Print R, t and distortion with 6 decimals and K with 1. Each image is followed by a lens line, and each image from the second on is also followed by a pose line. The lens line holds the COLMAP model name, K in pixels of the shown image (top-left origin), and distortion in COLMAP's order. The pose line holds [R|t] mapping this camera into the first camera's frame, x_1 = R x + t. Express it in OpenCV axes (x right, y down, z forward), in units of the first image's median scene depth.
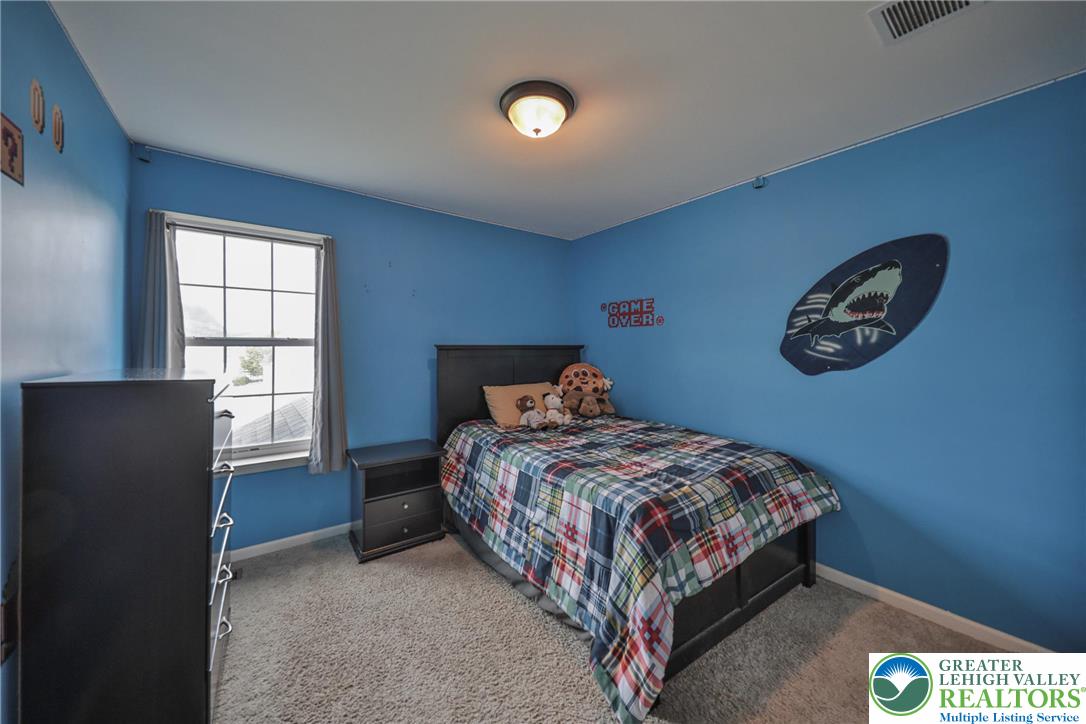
lens RADIAL K [[363.9, 0, 526.3], [0, 363.9, 349.6], [0, 0, 1]] dist [0.001012, -0.002472]
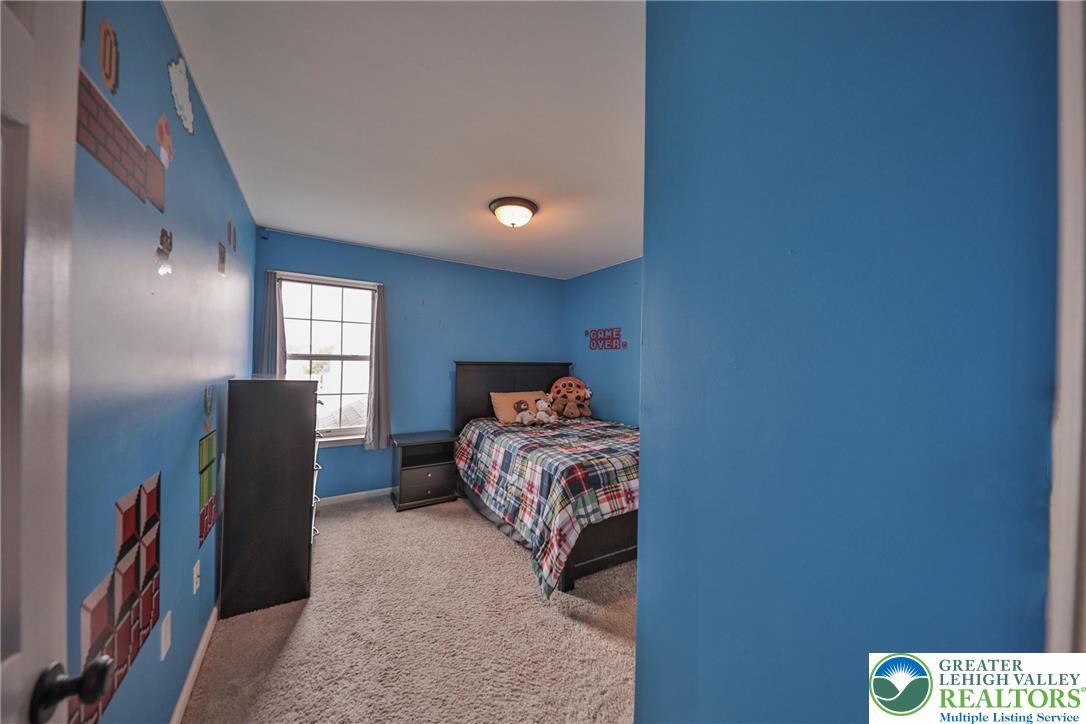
lens RADIAL K [[363.9, 0, 543.4], [0, 363.9, 359.6], [0, 0, 1]] dist [0.001012, -0.002472]
pose [[0.997335, 0.015971, -0.071188, 0.212115], [-0.016673, 0.999818, -0.009276, -0.013949], [0.071027, 0.010438, 0.997420, -0.400153]]
